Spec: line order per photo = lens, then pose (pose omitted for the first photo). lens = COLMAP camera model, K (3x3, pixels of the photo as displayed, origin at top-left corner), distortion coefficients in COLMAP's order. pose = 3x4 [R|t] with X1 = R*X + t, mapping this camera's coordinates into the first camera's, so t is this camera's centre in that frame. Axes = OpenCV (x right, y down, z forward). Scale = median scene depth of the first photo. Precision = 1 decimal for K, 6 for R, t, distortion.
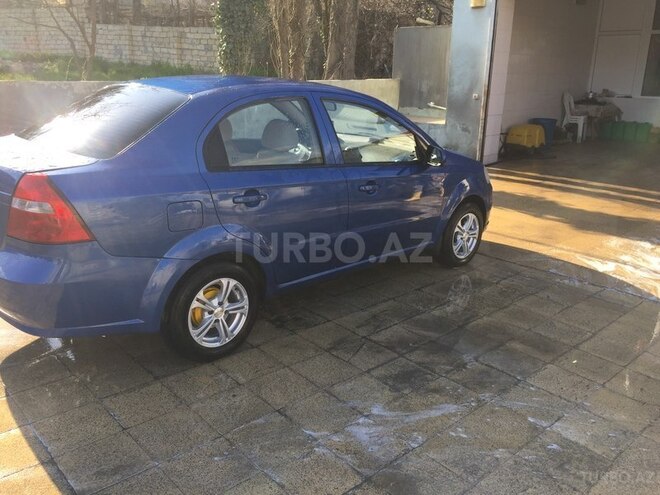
lens RADIAL K [[557.9, 0, 330.0], [0, 557.9, 247.5], [0, 0, 1]] dist [0.106396, -0.126084]
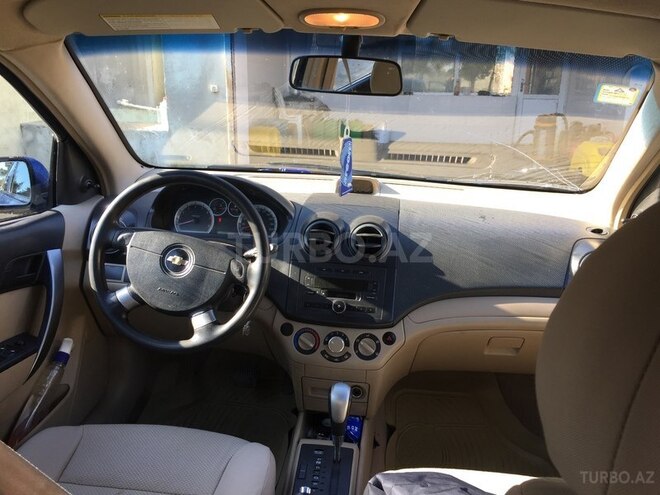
lens RADIAL K [[557.9, 0, 330.0], [0, 557.9, 247.5], [0, 0, 1]] dist [0.106396, -0.126084]
pose [[0.780211, -0.176169, 0.600196, -0.070721], [0.180959, 0.982060, 0.053020, -0.081017], [-0.598769, 0.067244, 0.798094, 0.348867]]
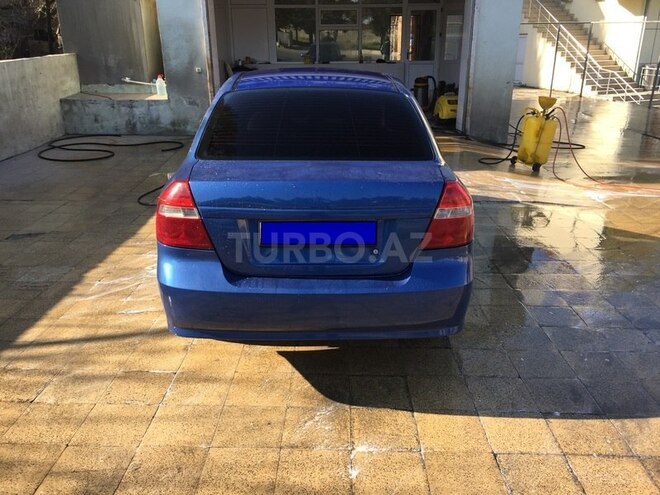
lens RADIAL K [[557.9, 0, 330.0], [0, 557.9, 247.5], [0, 0, 1]] dist [0.106396, -0.126084]
pose [[0.685090, -0.277262, 0.673630, -0.331509], [0.237070, 0.959254, 0.153721, -0.053523], [-0.688803, 0.054384, 0.722906, 0.097921]]
